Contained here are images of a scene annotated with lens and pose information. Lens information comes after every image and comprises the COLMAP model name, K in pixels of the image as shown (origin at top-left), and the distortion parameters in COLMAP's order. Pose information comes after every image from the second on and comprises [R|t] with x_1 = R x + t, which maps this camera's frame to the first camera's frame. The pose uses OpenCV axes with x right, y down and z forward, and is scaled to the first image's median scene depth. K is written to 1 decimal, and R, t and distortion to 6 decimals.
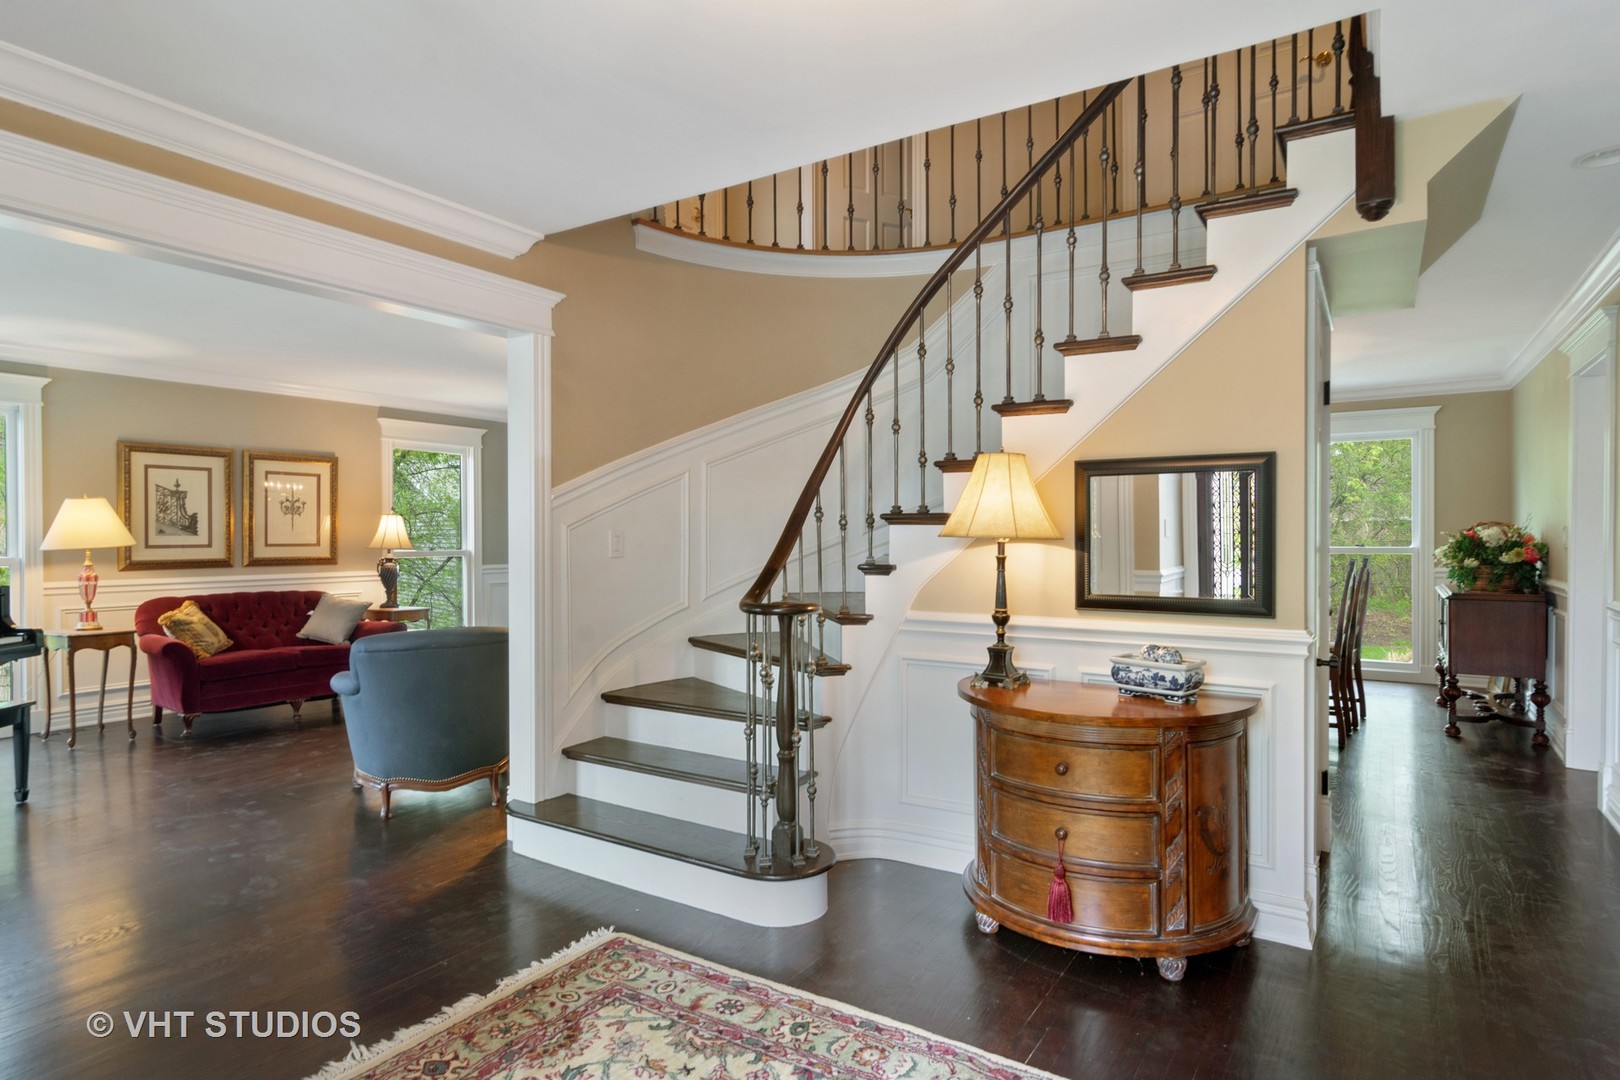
lens RADIAL K [[883.4, 0, 817.3], [0, 883.4, 539.7], [0, 0, 1]] dist [0.002699, 0.000003]
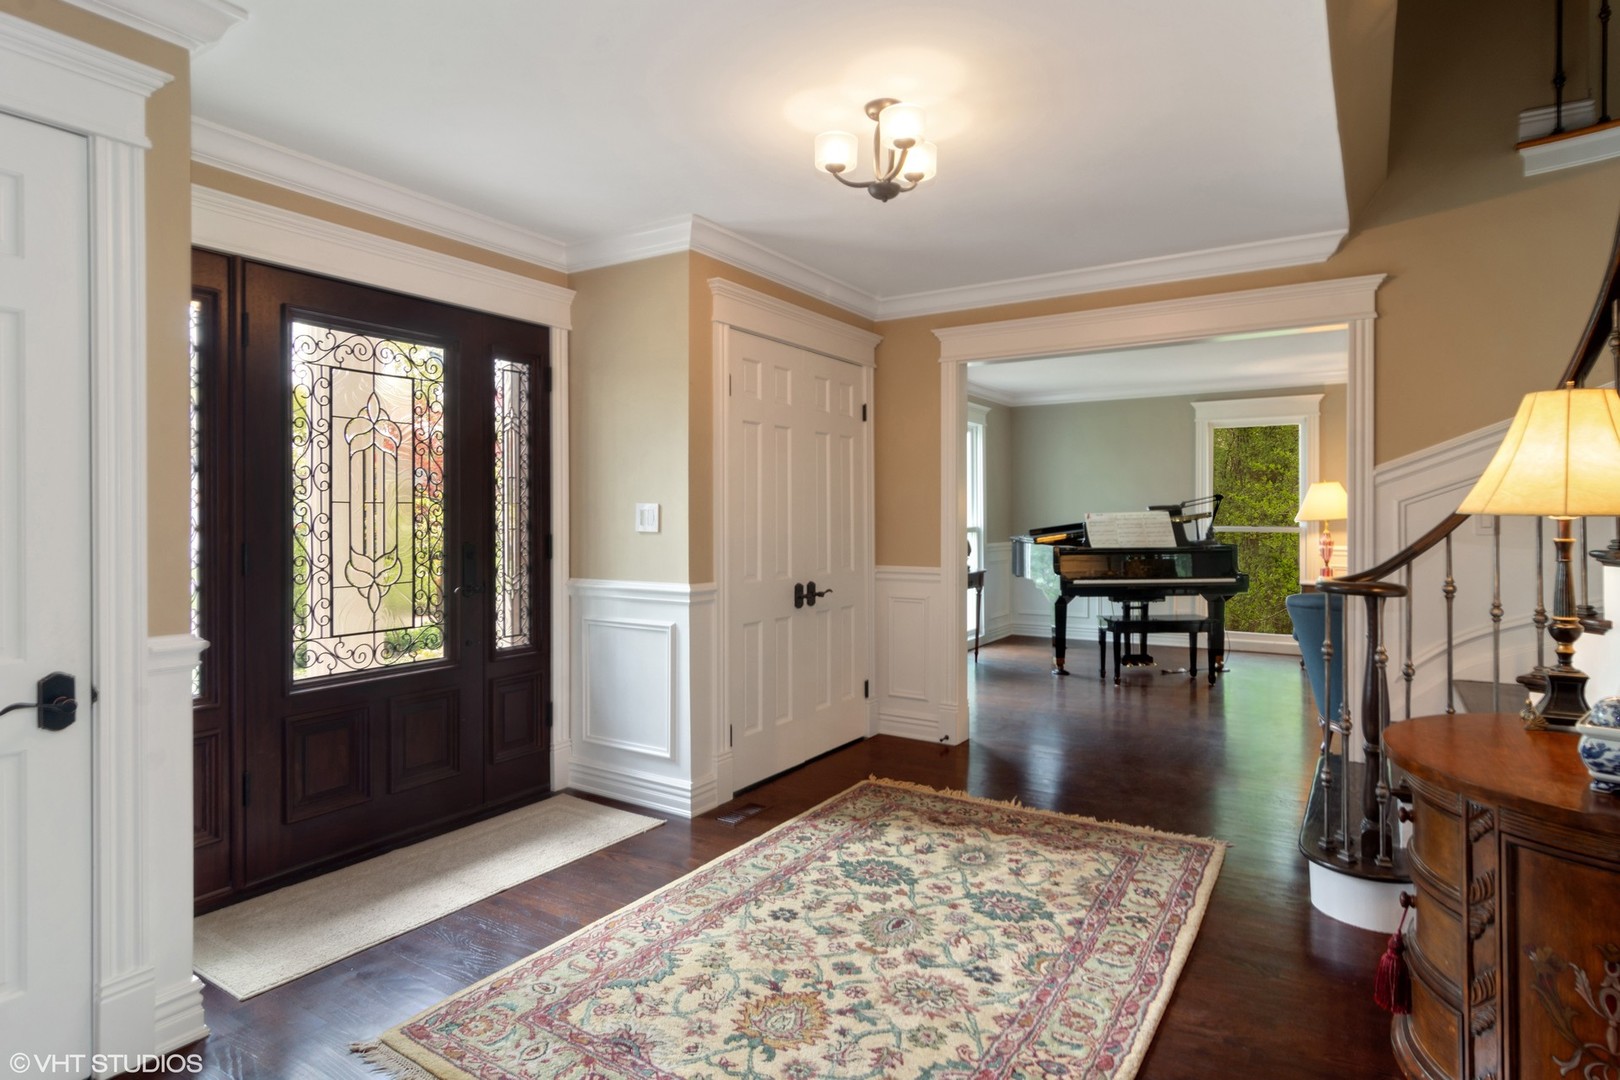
lens RADIAL K [[883.4, 0, 815.5], [0, 883.4, 529.3], [0, 0, 1]] dist [0.002699, 0.000003]
pose [[-0.000893, 0.015597, -0.999878, 1.151249], [0.004939, 0.999866, 0.015592, -0.004778], [0.999987, -0.004925, -0.000970, 0.544411]]
